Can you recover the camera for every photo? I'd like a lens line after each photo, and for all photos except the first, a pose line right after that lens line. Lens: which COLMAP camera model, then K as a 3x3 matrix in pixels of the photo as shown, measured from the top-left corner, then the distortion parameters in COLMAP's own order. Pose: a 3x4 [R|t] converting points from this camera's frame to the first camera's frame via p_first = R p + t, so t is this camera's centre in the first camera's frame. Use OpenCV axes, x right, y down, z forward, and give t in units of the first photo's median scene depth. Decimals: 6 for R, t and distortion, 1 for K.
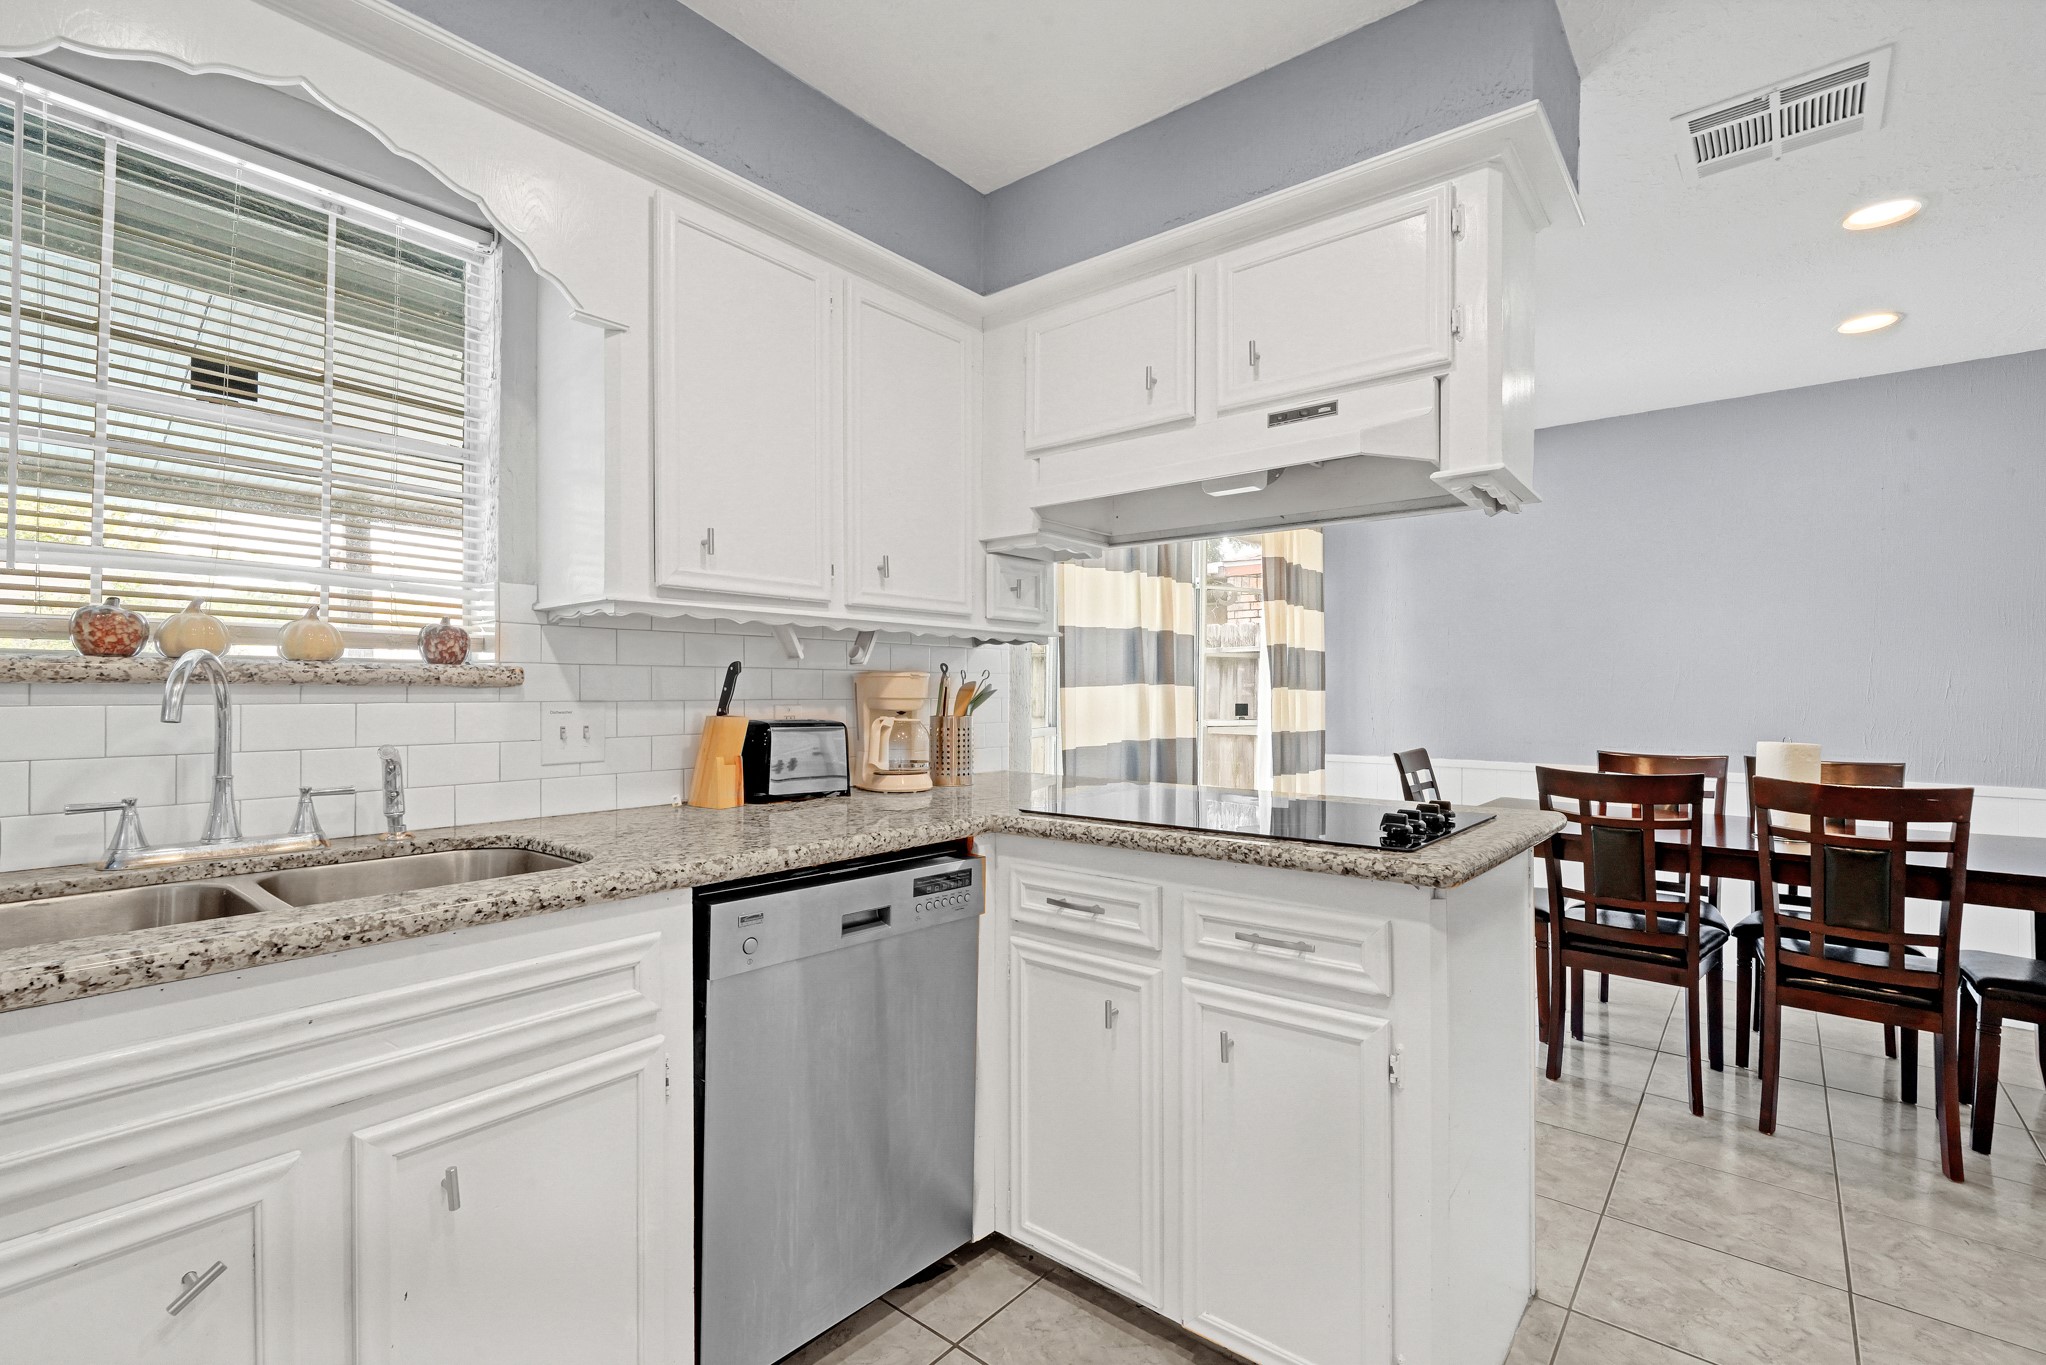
lens RADIAL K [[889.4, 0, 1023.0], [0, 889.4, 682.5], [0, 0, 1]] dist [-0.000825, -0.000356]
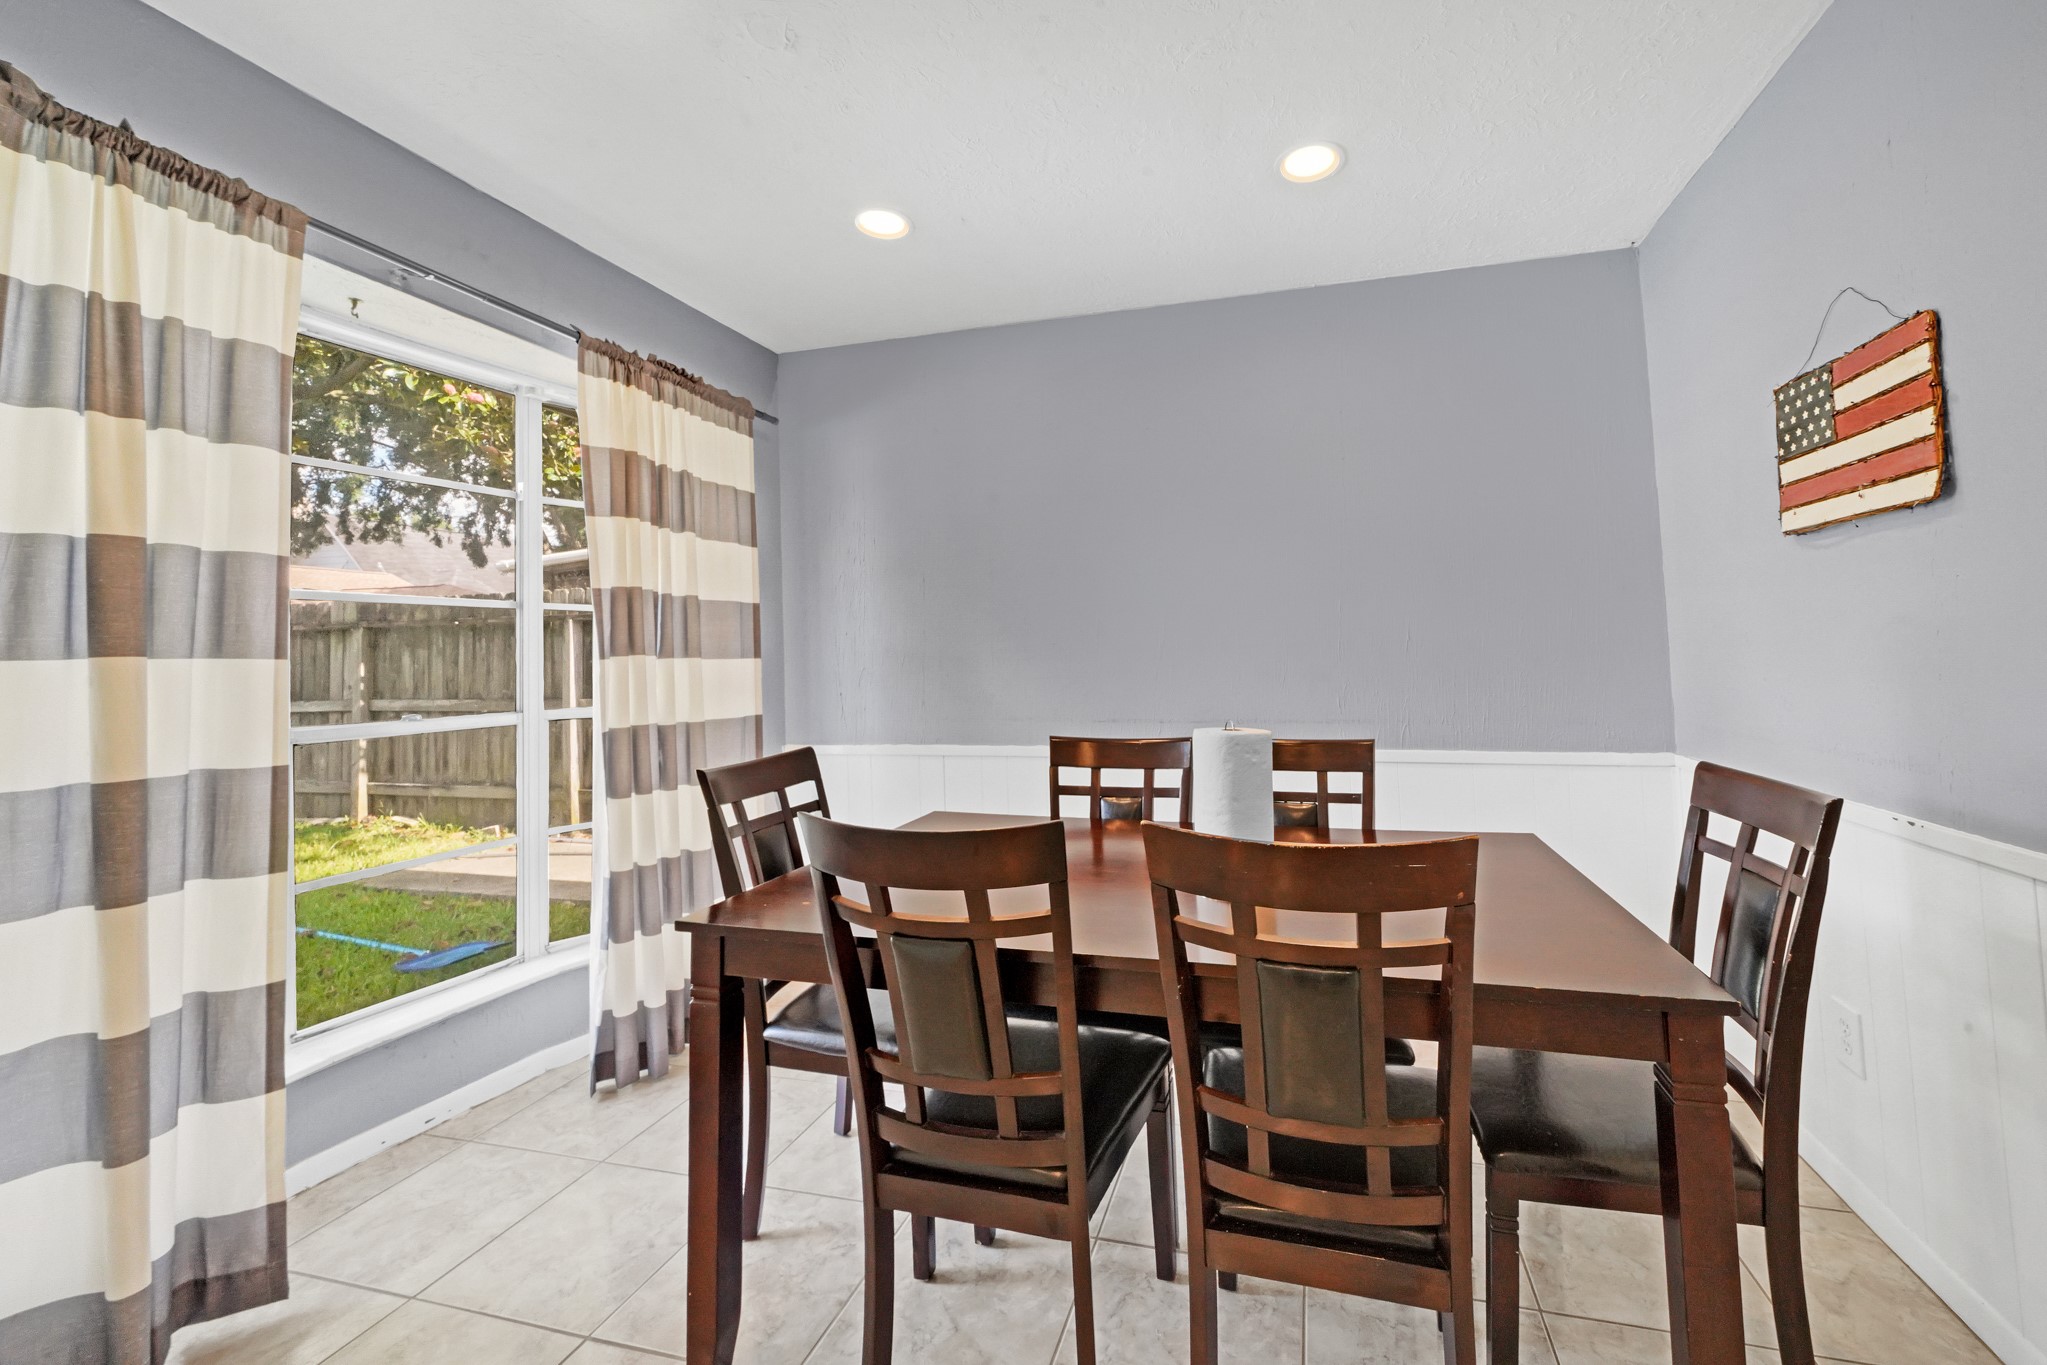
lens RADIAL K [[976.1, 0, 1023.5], [0, 976.1, 682.5], [0, 0, 1]] dist [0.003458, 0.000637]
pose [[0.925194, -0.032511, 0.378100, 0.561832], [0.018696, 0.999019, 0.040154, 0.003519], [-0.379035, -0.030081, 0.924893, 0.531881]]
